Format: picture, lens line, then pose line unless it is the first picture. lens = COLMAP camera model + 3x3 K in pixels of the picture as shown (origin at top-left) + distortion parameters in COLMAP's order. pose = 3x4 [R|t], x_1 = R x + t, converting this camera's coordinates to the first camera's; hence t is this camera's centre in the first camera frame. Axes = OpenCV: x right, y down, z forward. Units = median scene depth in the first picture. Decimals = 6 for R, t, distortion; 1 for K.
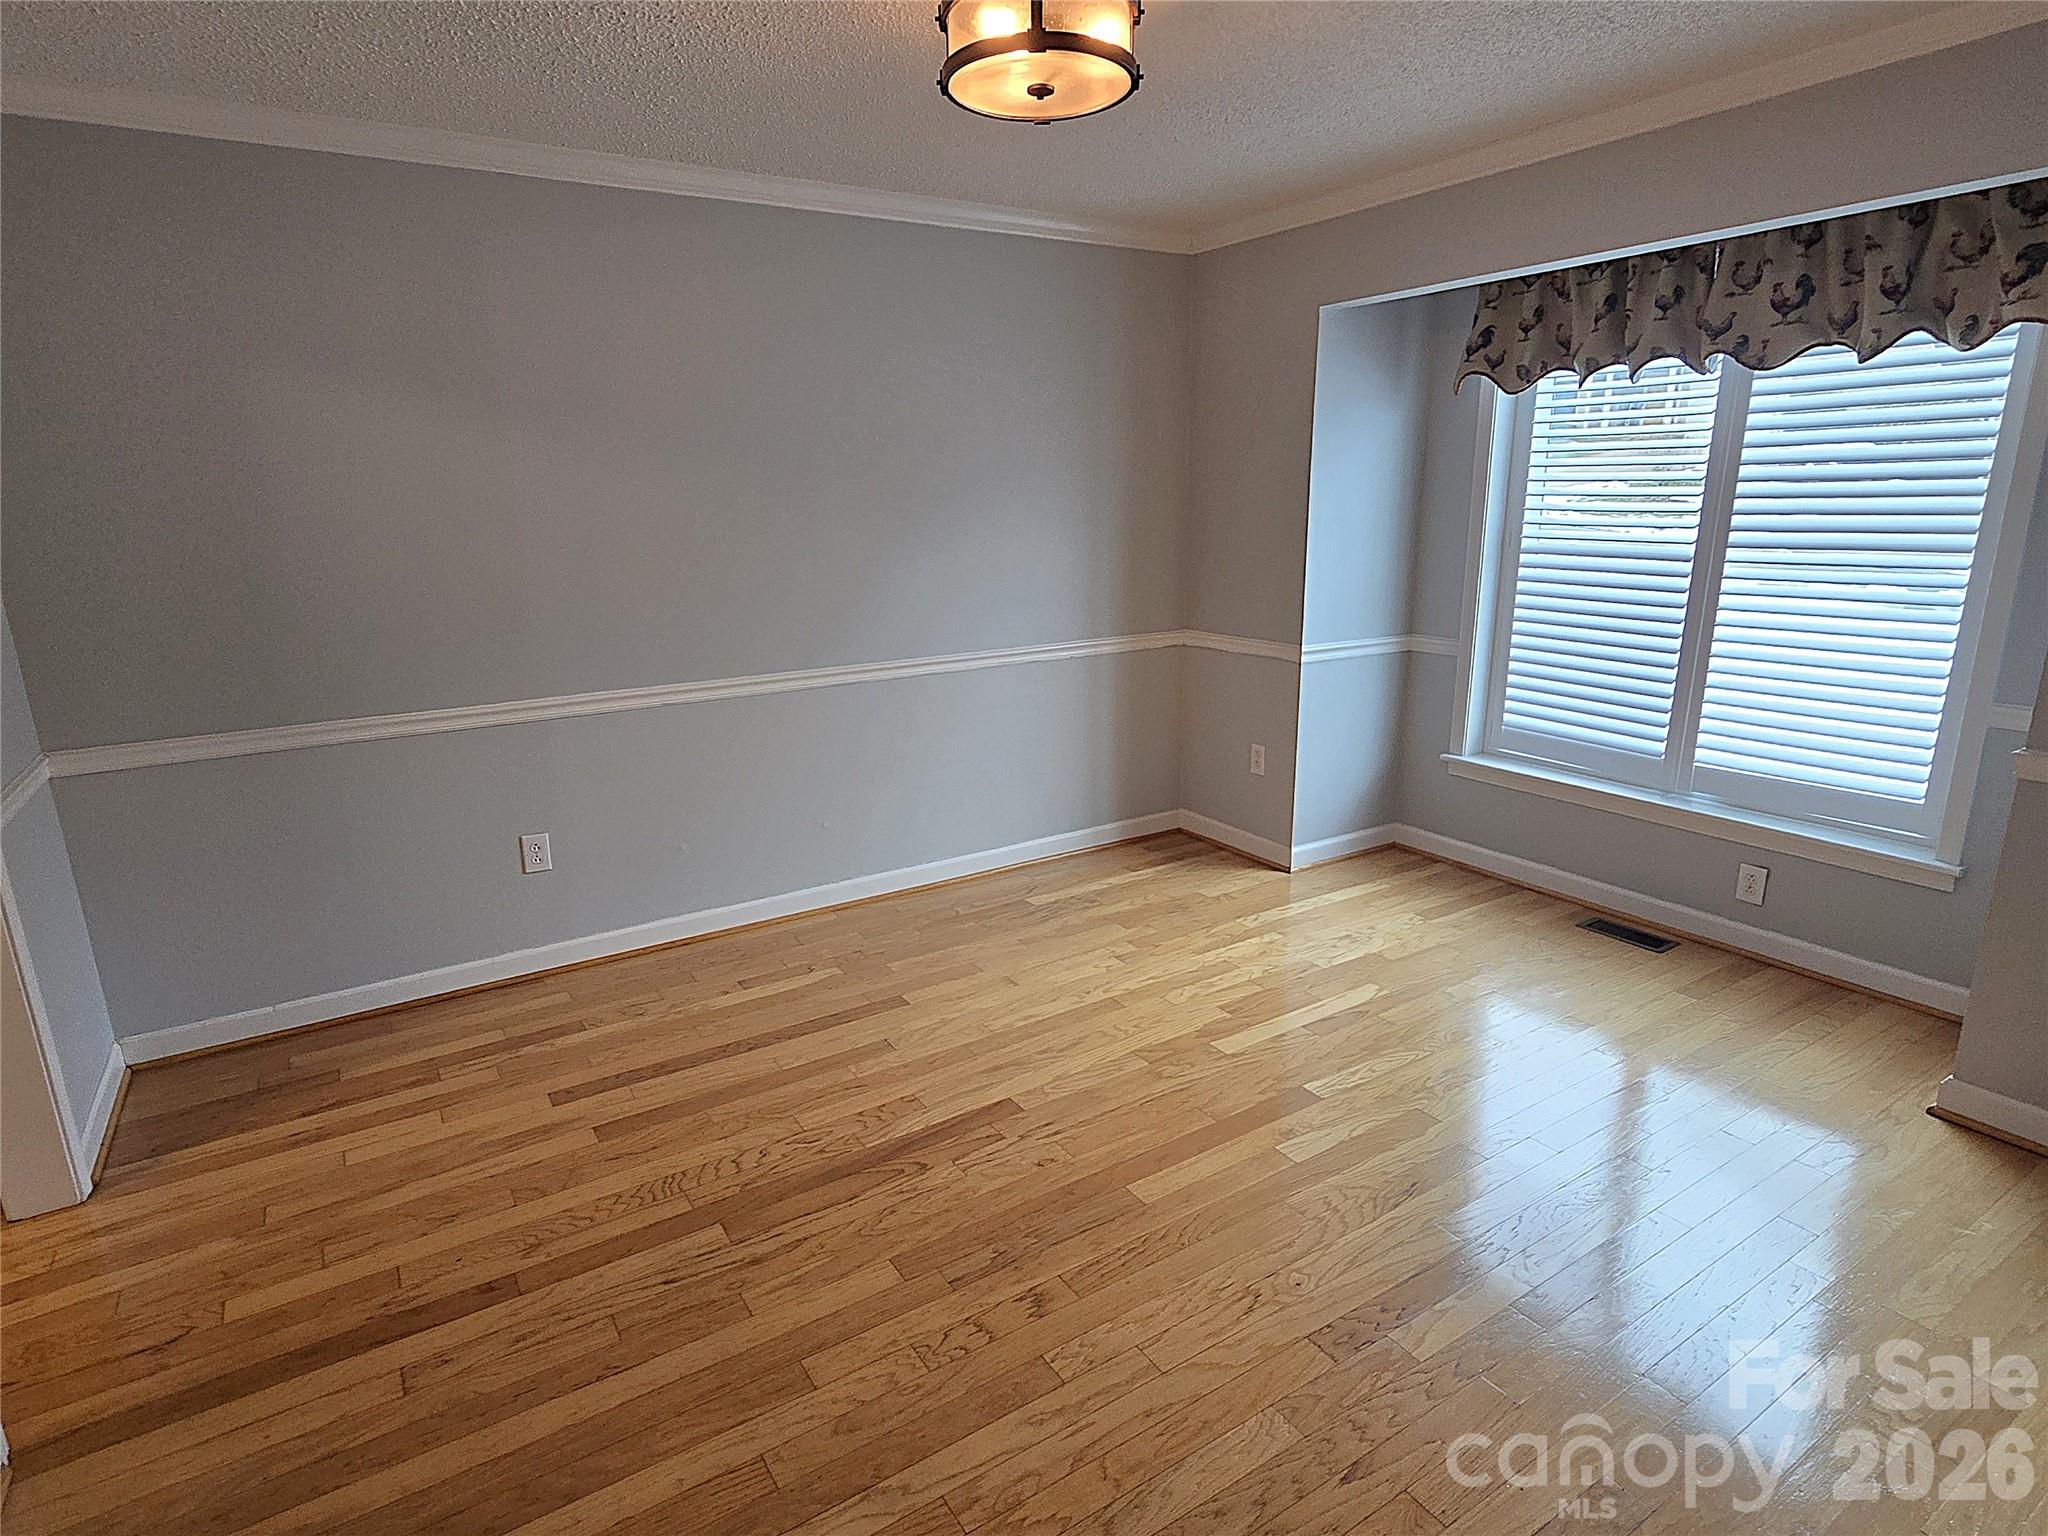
lens RADIAL K [[1094.9, 0, 1019.7], [0, 1094.9, 779.8], [0, 0, 1]] dist [0.000847, -0.003452]
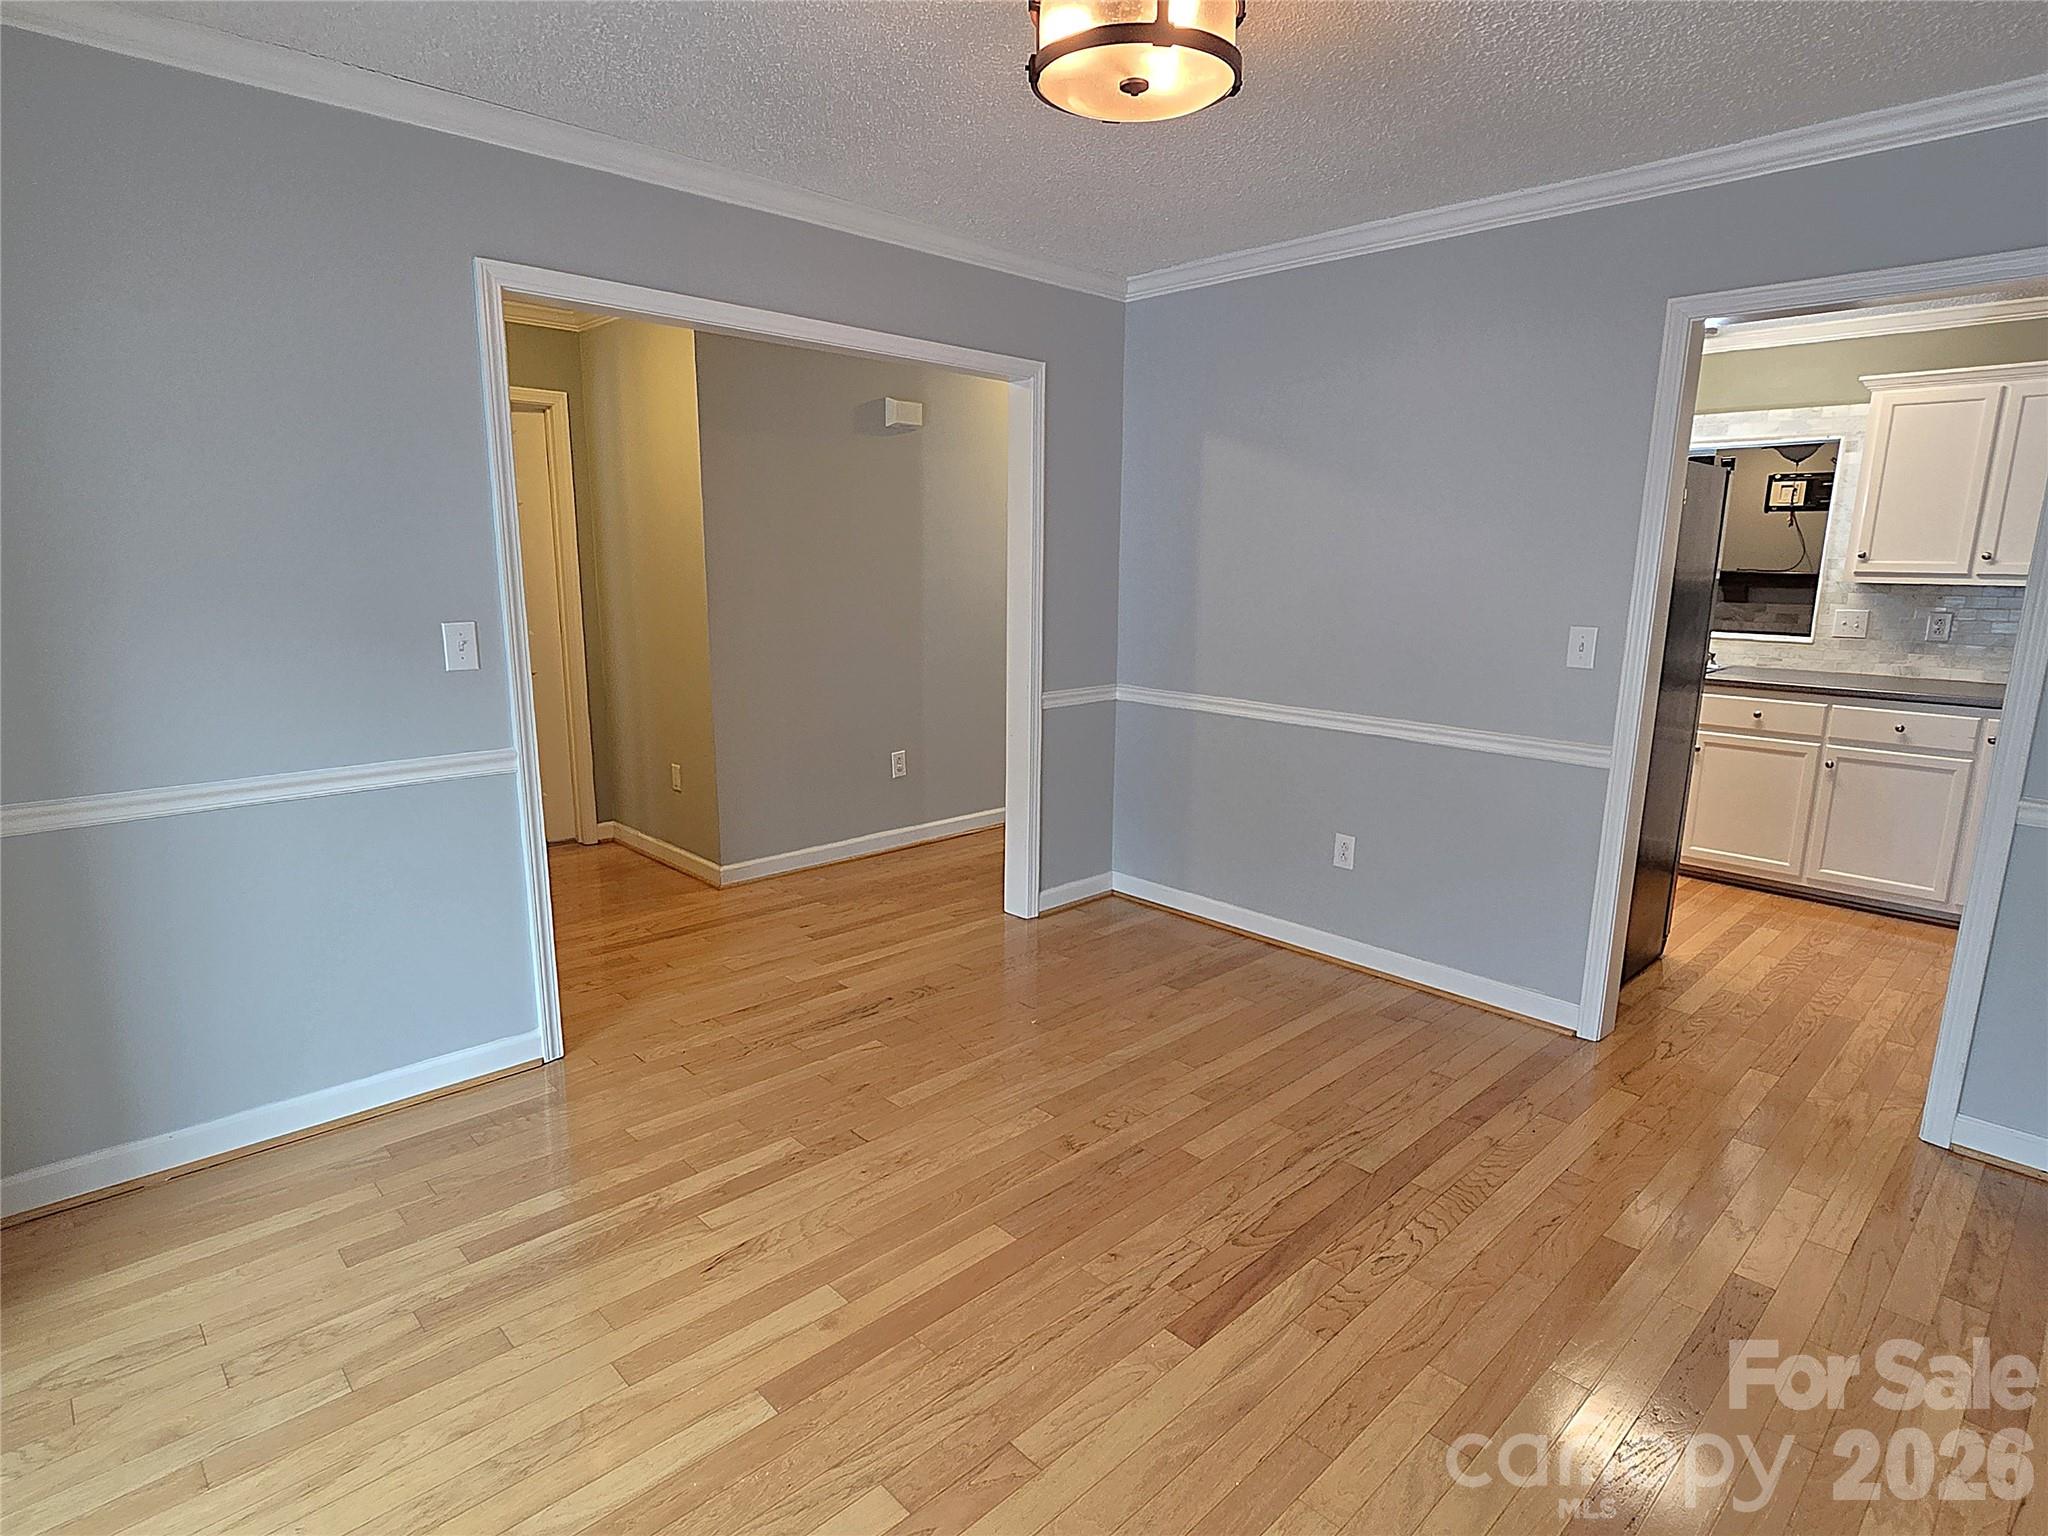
lens RADIAL K [[1094.9, 0, 1019.7], [0, 1094.9, 779.8], [0, 0, 1]] dist [0.000847, -0.003452]
pose [[-0.981392, 0.047567, -0.186028, 0.202472], [-0.042045, 0.892081, 0.449914, -0.334373], [0.187353, 0.449364, -0.873482, 1.322655]]
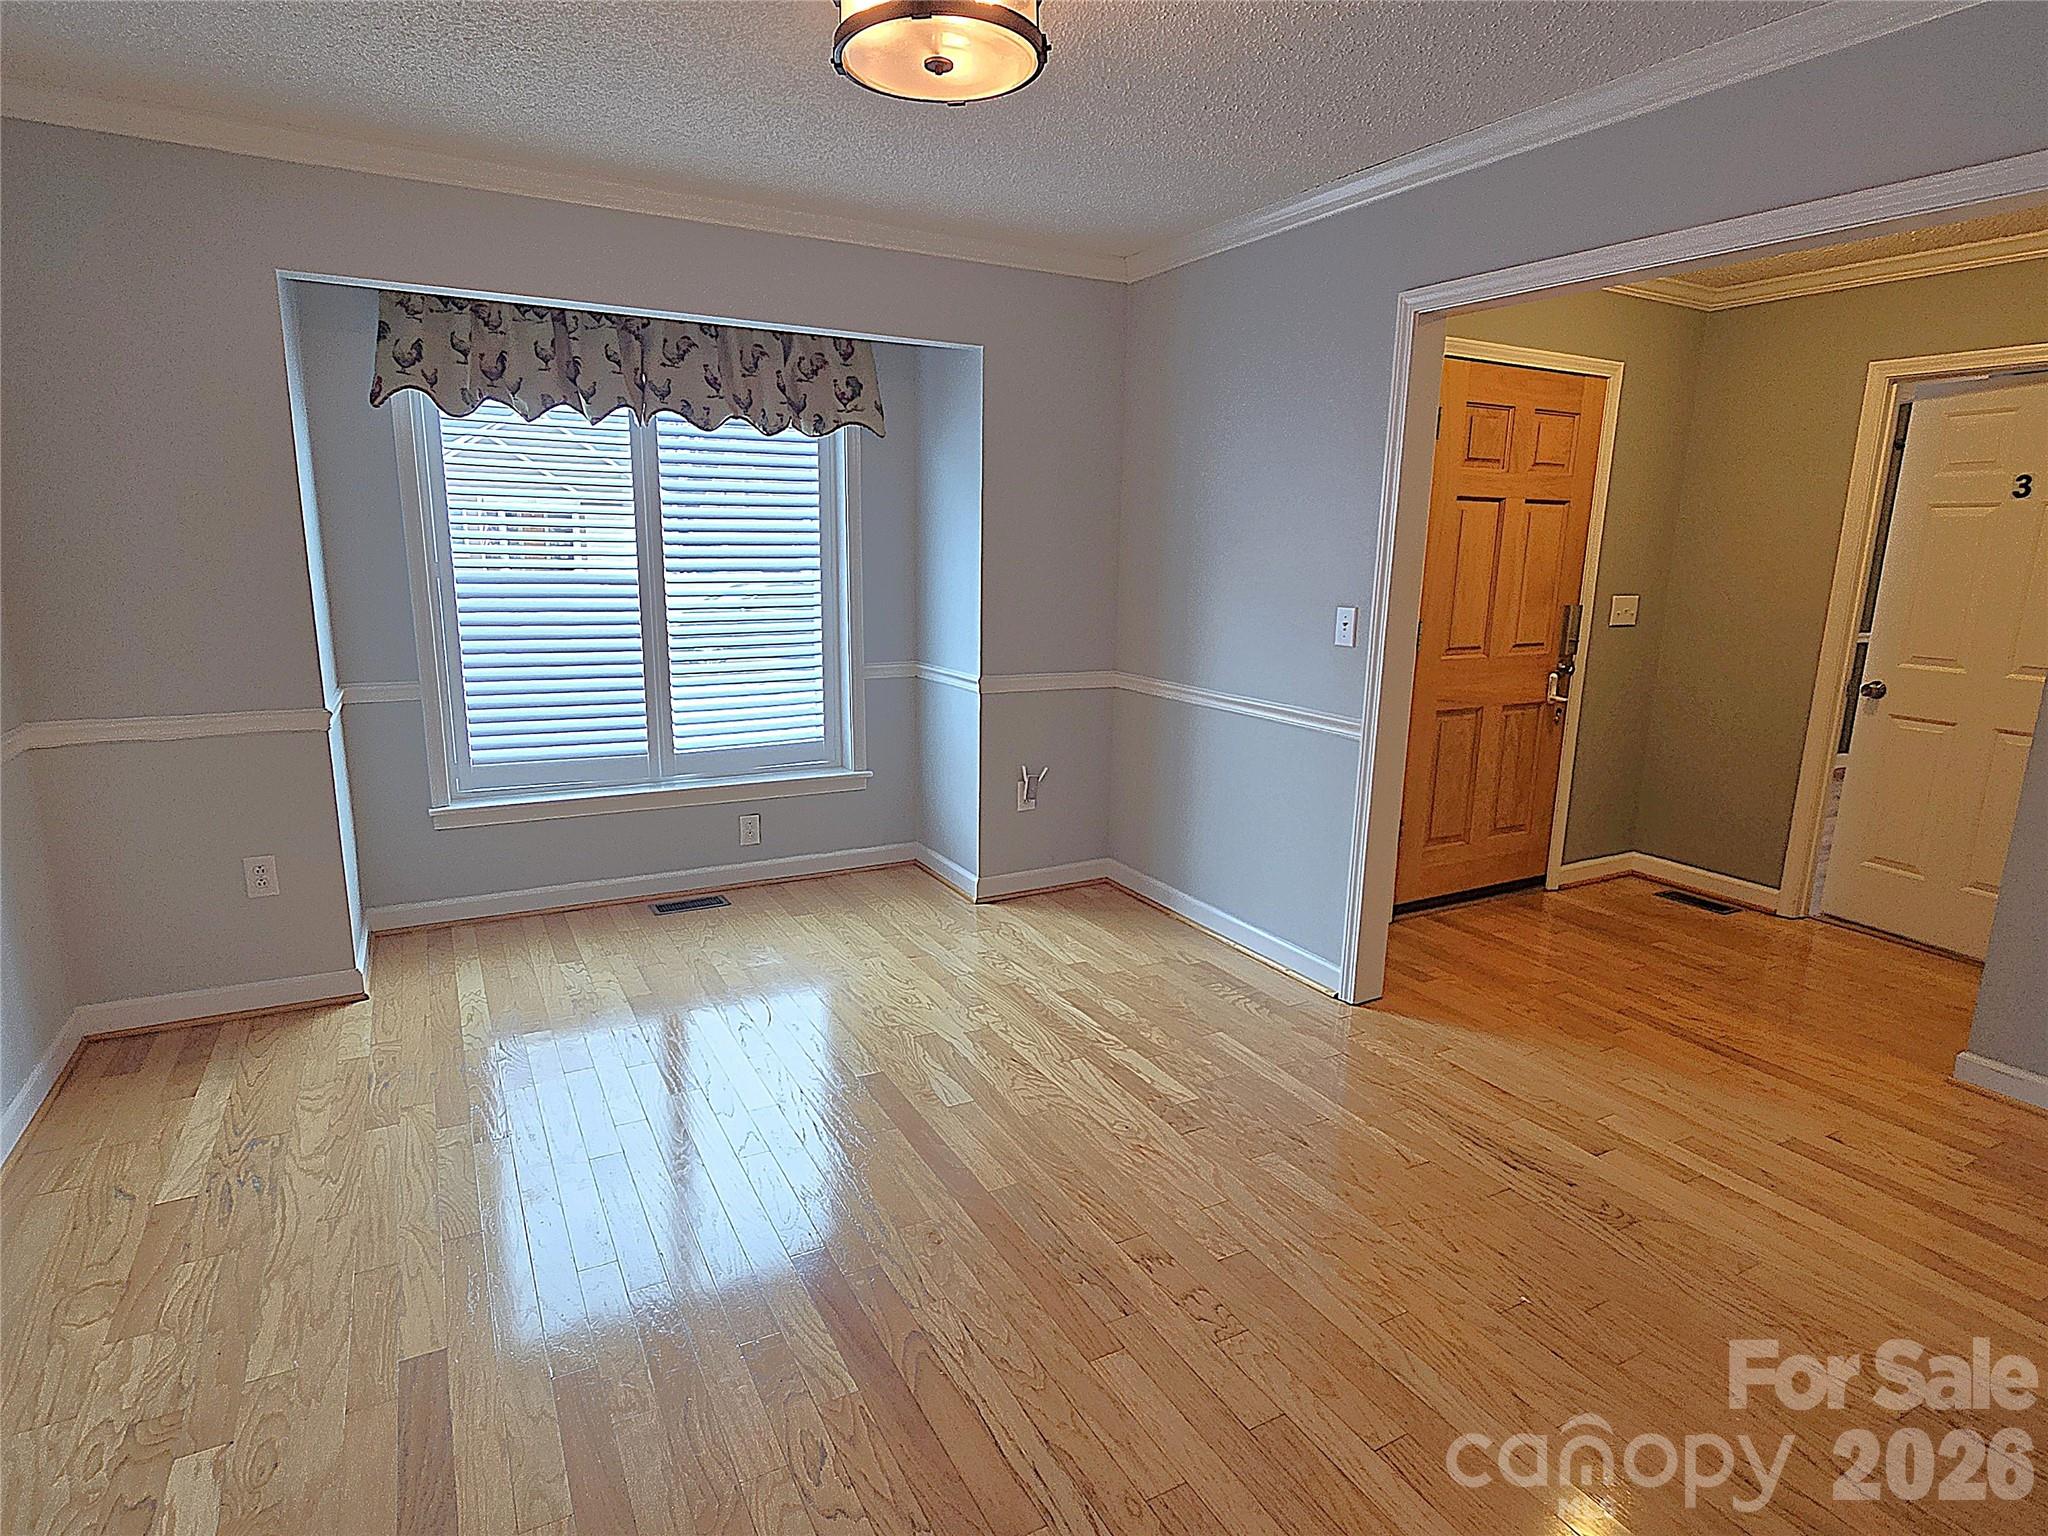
lens RADIAL K [[1094.9, 0, 1019.7], [0, 1094.9, 779.8], [0, 0, 1]] dist [0.000847, -0.003452]
pose [[0.066066, -0.193708, 0.978832, -0.647969], [0.237394, 0.955859, 0.173138, -0.125359], [-0.969164, 0.220930, 0.109135, 0.622037]]
